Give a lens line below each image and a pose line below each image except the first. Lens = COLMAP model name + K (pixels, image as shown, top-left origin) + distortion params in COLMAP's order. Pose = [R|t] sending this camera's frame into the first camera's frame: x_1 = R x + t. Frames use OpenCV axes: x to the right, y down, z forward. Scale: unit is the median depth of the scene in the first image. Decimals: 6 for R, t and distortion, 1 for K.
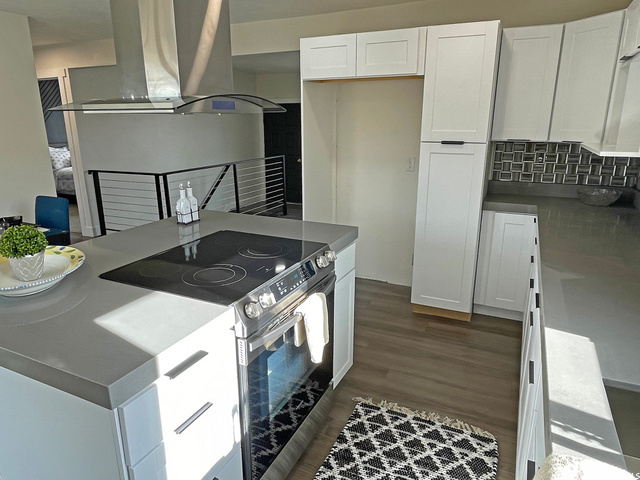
lens RADIAL K [[431.6, 0, 320.0], [0, 431.6, 240.0], [0, 0, 1]] dist [-0.001486, -0.001612]
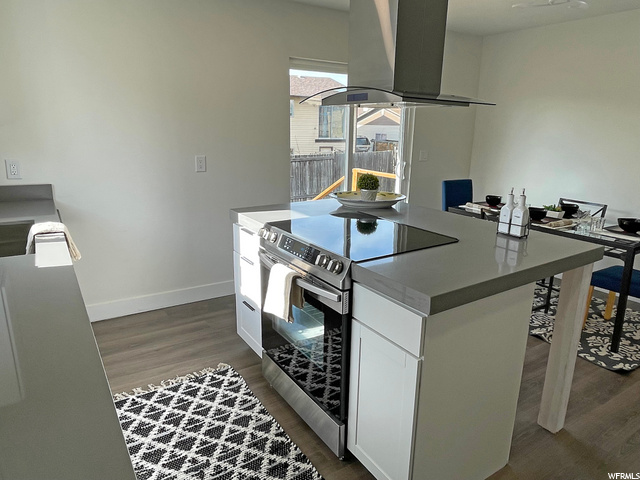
lens RADIAL K [[431.6, 0, 320.0], [0, 431.6, 240.0], [0, 0, 1]] dist [-0.001486, -0.001612]
pose [[-0.523535, 0.221058, -0.822827, 0.499922], [-0.241155, 0.887815, 0.391956, -0.232871], [0.817163, 0.403632, -0.411493, 0.897942]]
